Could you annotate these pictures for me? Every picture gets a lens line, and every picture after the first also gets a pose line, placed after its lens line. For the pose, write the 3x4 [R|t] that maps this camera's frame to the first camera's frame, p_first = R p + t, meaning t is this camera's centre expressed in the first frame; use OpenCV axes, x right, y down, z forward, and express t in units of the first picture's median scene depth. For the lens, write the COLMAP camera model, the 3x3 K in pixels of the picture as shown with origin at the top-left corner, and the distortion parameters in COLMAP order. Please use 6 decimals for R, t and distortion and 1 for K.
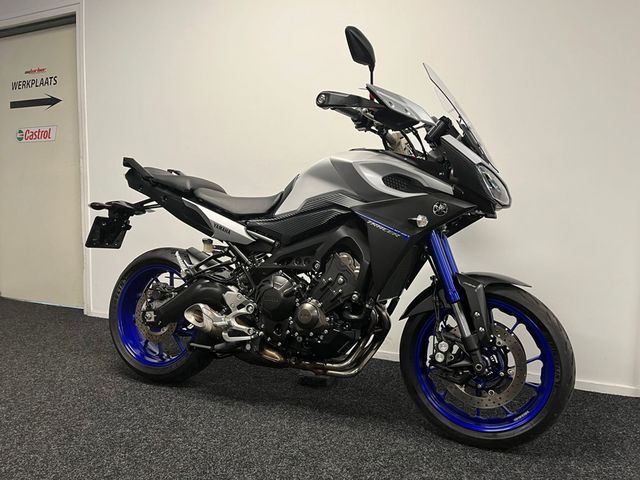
lens RADIAL K [[480.2, 0, 320.0], [0, 480.2, 240.0], [0, 0, 1]] dist [0.080833, -0.107770]
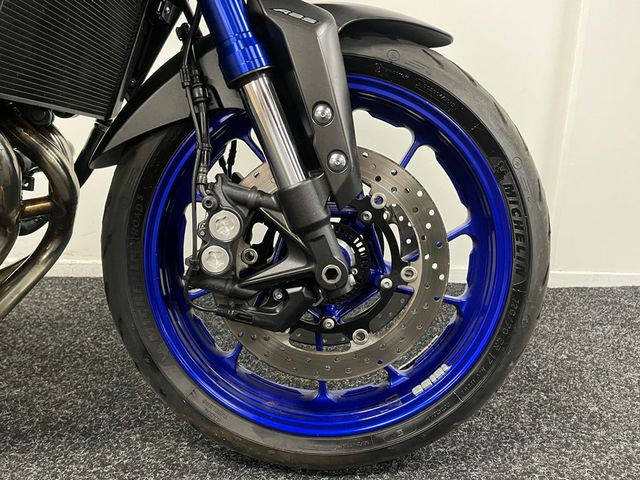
lens RADIAL K [[509.5, 0, 320.0], [0, 509.5, 240.0], [0, 0, 1]] dist [0.005732, -0.000691]
pose [[0.913655, -0.101660, 0.393572, 0.169354], [0.023645, 0.979874, 0.198213, 0.155210], [-0.405801, -0.171792, 0.897671, 0.633583]]
